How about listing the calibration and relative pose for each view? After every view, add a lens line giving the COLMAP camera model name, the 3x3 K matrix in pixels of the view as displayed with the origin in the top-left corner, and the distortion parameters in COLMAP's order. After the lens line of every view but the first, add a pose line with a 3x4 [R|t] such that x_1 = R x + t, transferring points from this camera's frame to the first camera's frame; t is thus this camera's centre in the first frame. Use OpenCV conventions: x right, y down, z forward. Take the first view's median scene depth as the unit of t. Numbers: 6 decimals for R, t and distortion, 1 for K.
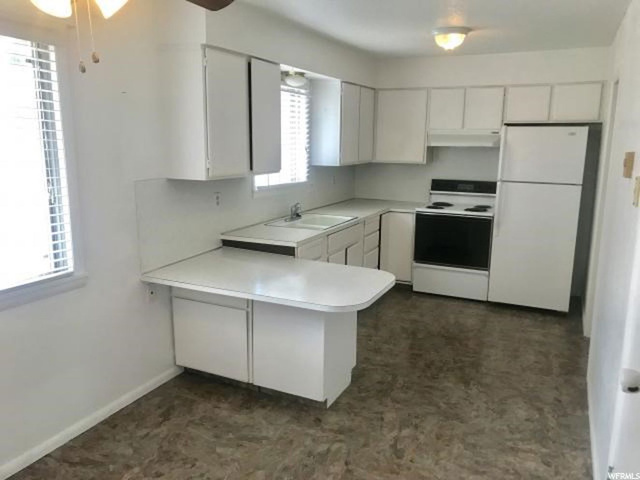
lens RADIAL K [[521.5, 0, 321.6], [0, 521.5, 239.6], [0, 0, 1]] dist [-0.001247, 0.000160]
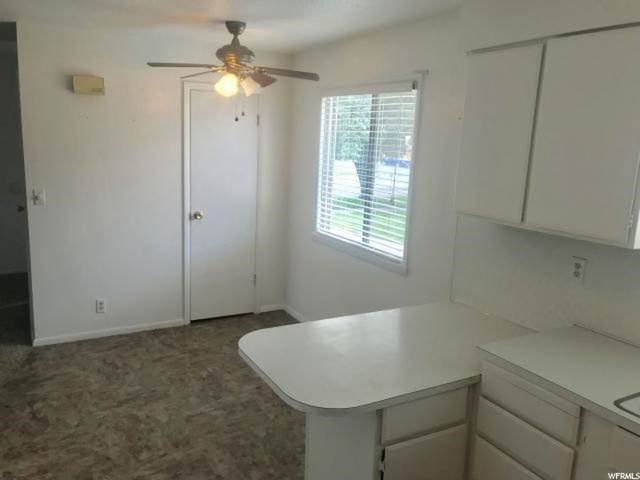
lens RADIAL K [[521.5, 0, 321.4], [0, 521.5, 241.2], [0, 0, 1]] dist [-0.001247, 0.000160]
pose [[-0.583402, 0.121727, -0.803010, 0.777960], [-0.199079, 0.937111, 0.286690, -0.366471], [0.787407, 0.327118, -0.522479, 1.742551]]
